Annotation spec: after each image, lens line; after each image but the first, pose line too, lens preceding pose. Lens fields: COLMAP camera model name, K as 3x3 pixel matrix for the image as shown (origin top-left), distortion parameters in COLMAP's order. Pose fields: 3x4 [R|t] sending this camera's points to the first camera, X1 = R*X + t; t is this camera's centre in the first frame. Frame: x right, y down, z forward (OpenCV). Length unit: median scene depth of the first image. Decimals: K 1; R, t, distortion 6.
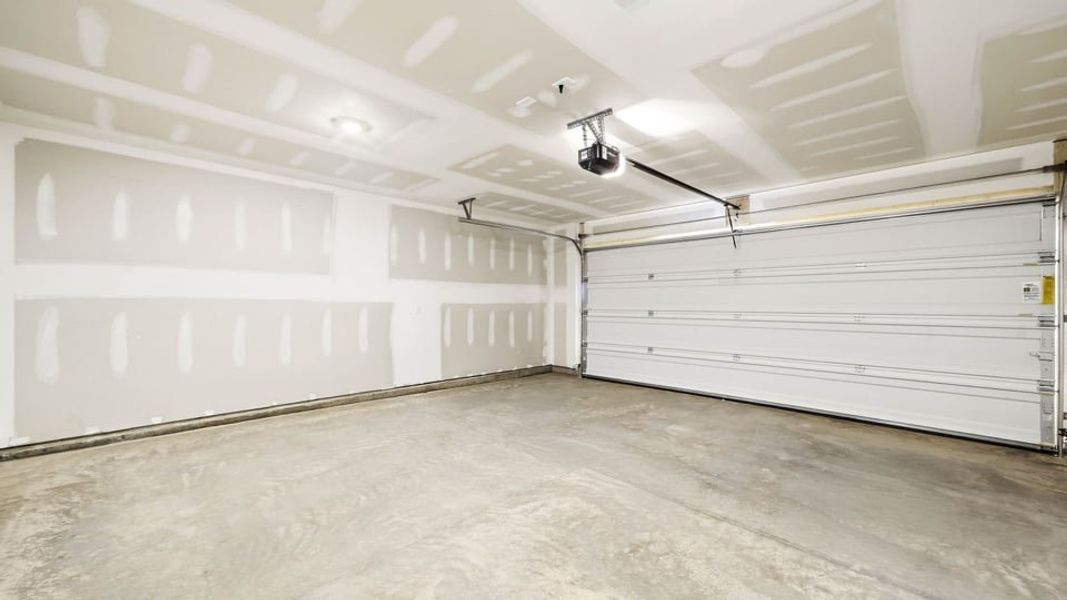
lens RADIAL K [[411.2, 0, 533.5], [0, 411.2, 300.0], [0, 0, 1]] dist [-0.001795, -0.000428]
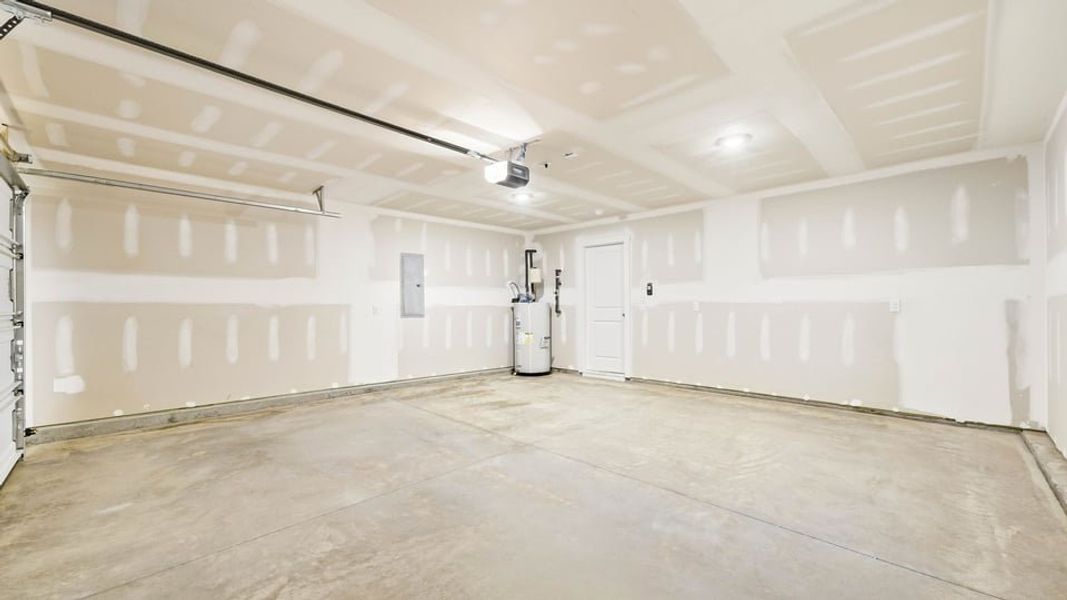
lens RADIAL K [[416.9, 0, 536.6], [0, 416.9, 308.3], [0, 0, 1]] dist [0.000968, 0.000179]
pose [[-0.999998, 0.000103, 0.002084, 0.076712], [0.000098, 0.999997, -0.002415, 0.026475], [-0.002084, -0.002415, -0.999995, 1.892911]]
